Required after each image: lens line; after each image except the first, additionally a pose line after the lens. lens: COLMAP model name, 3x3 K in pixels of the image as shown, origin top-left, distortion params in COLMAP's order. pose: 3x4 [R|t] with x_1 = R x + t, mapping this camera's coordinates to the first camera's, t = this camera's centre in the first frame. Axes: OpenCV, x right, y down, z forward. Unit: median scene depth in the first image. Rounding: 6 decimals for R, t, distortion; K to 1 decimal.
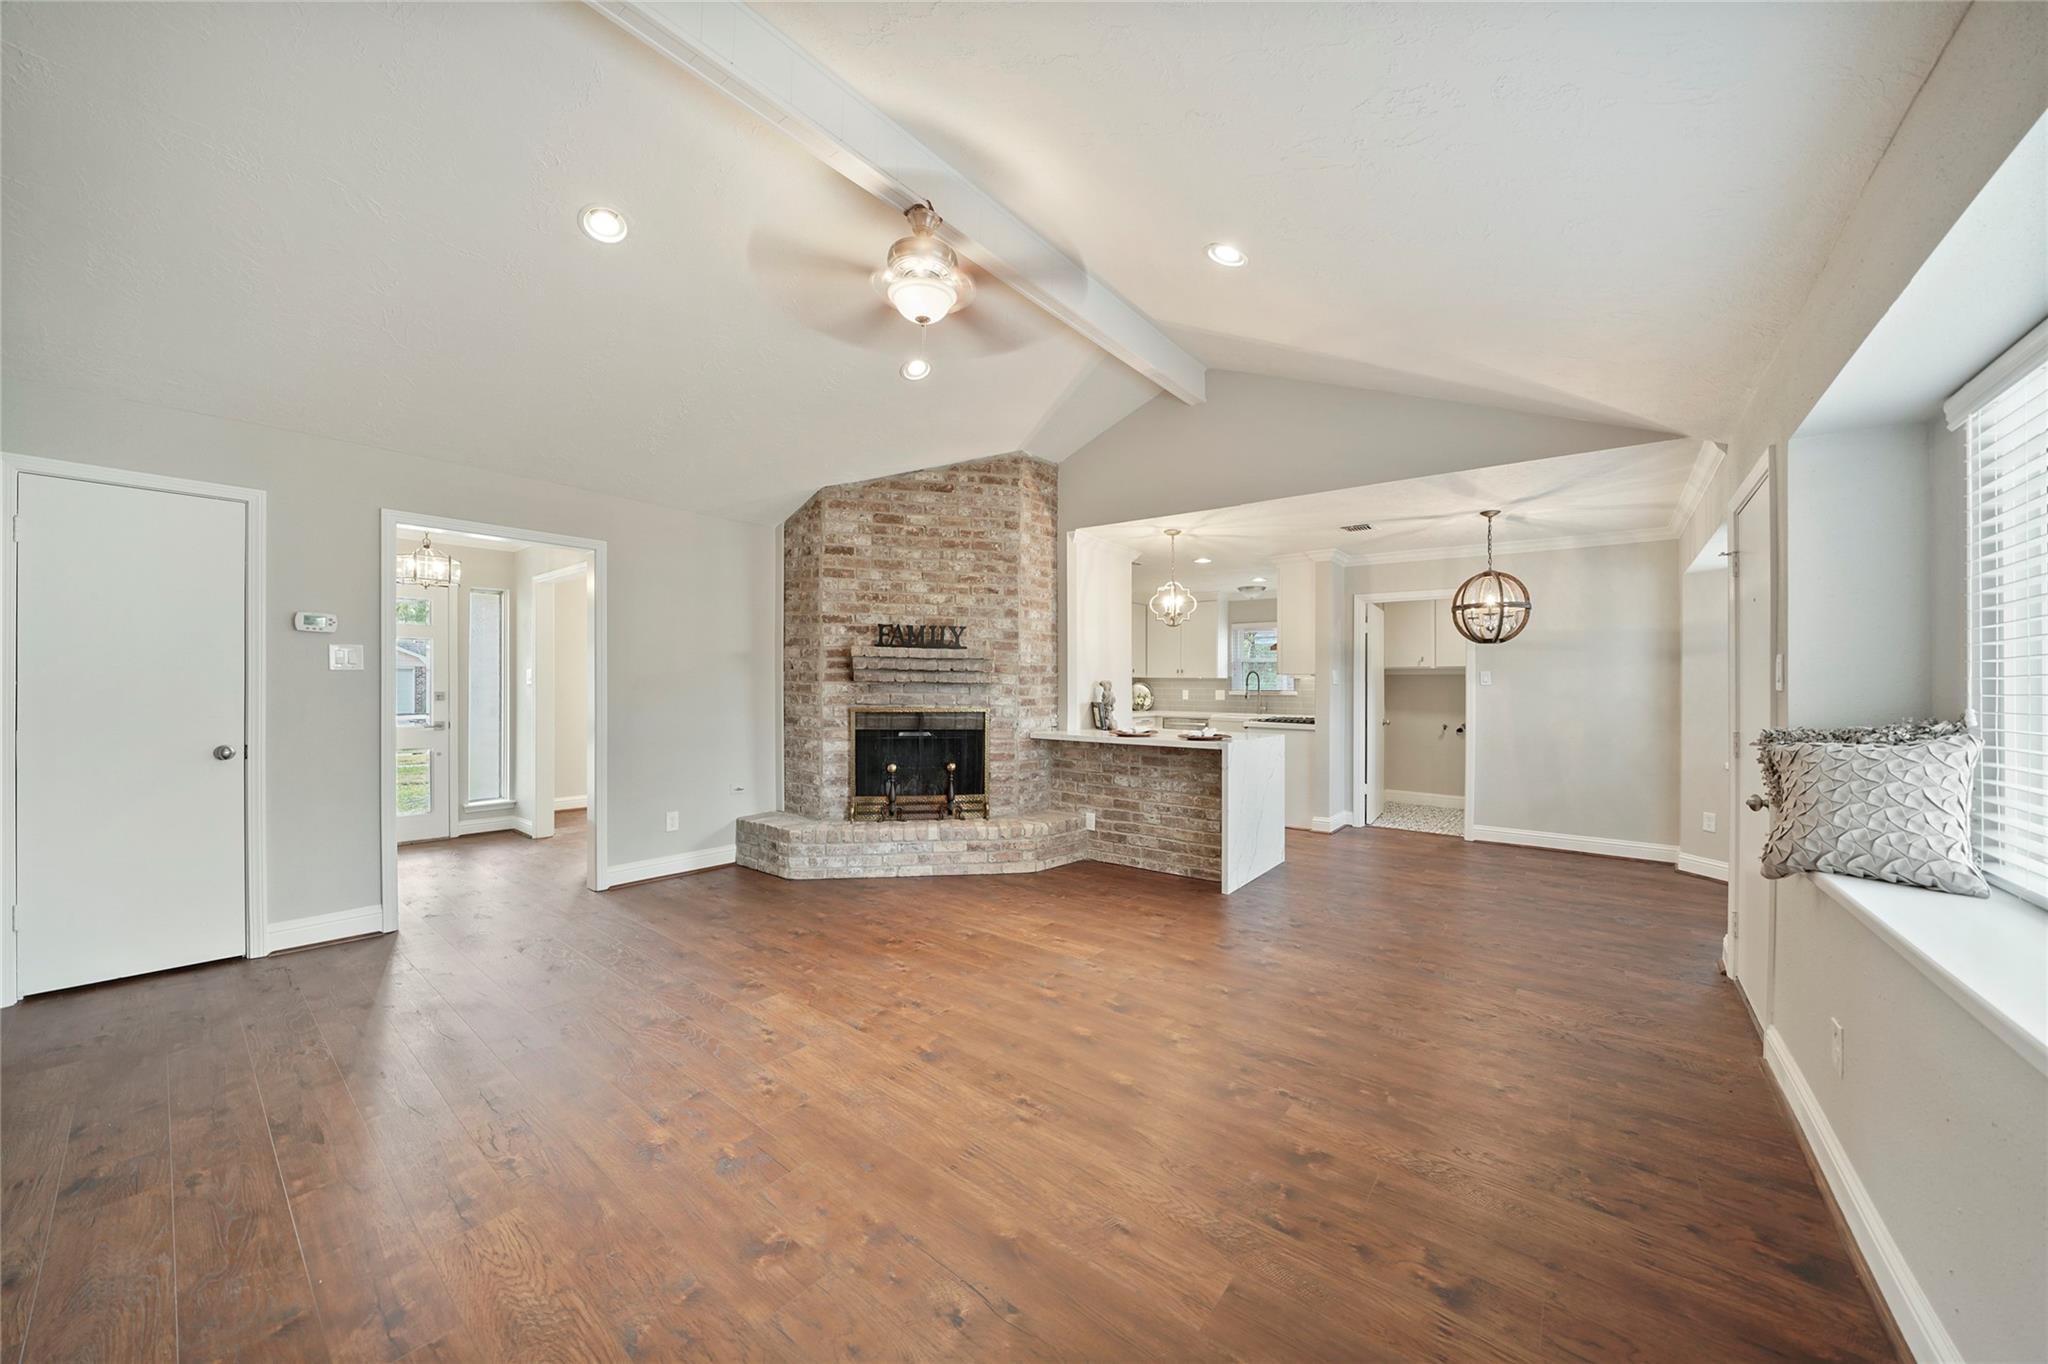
lens RADIAL K [[717.3, 0, 1019.3], [0, 717.3, 686.0], [0, 0, 1]] dist [-0.014720, -0.000030]
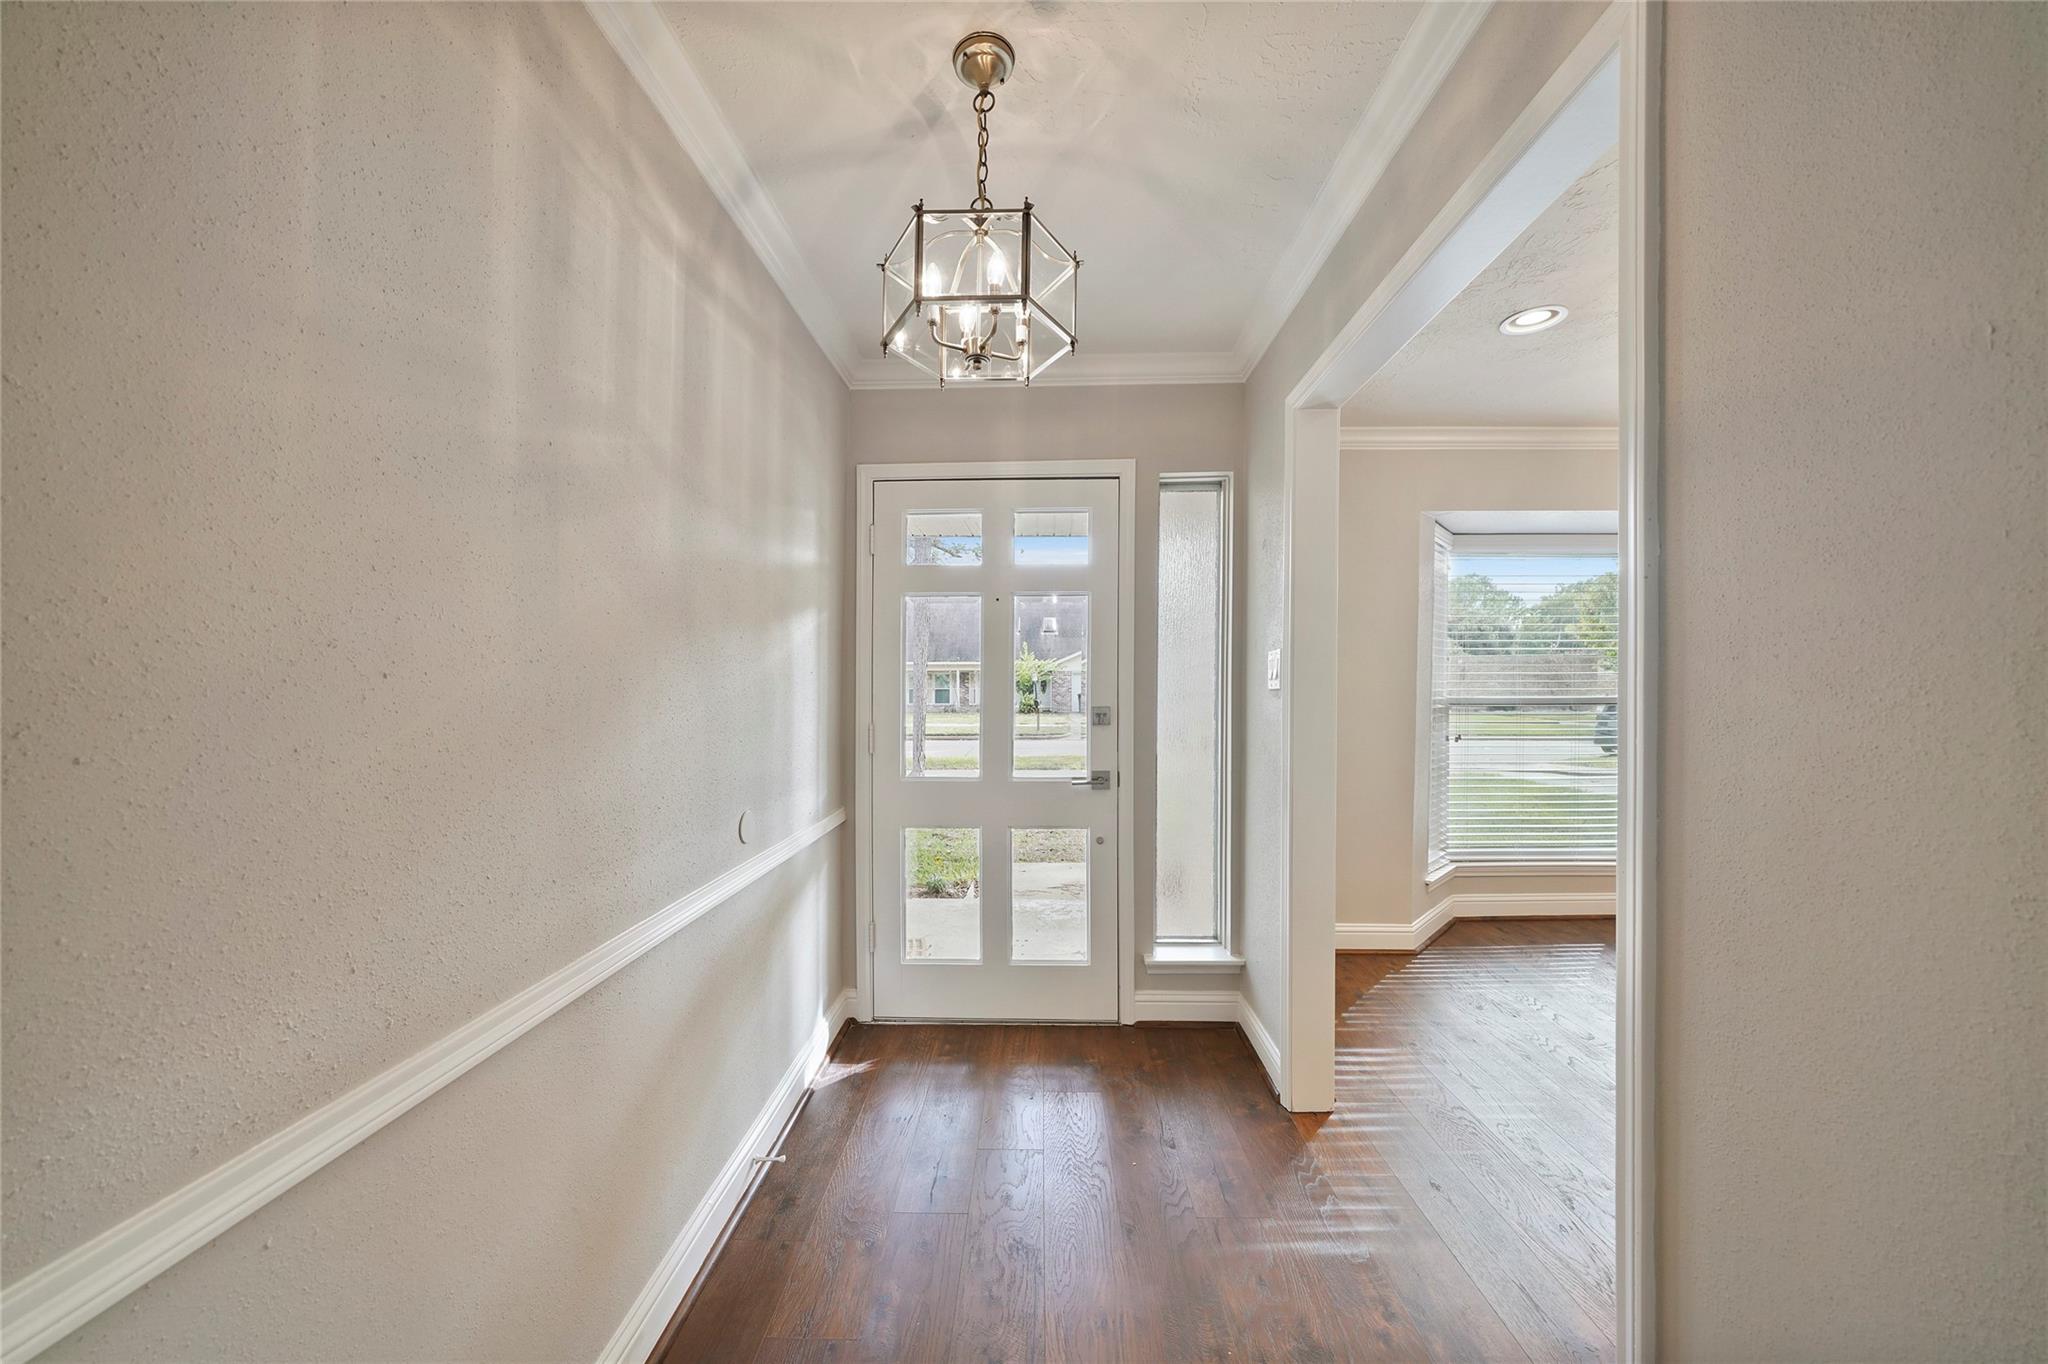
lens RADIAL K [[711.6, 0, 1041.9], [0, 711.6, 683.1], [0, 0, 1]] dist [-0.009975, 0.000156]
pose [[0.618696, -0.007391, -0.785595, -0.534661], [0.002020, 0.999967, -0.007817, -0.004179], [0.785628, 0.003249, 0.618691, 0.767477]]
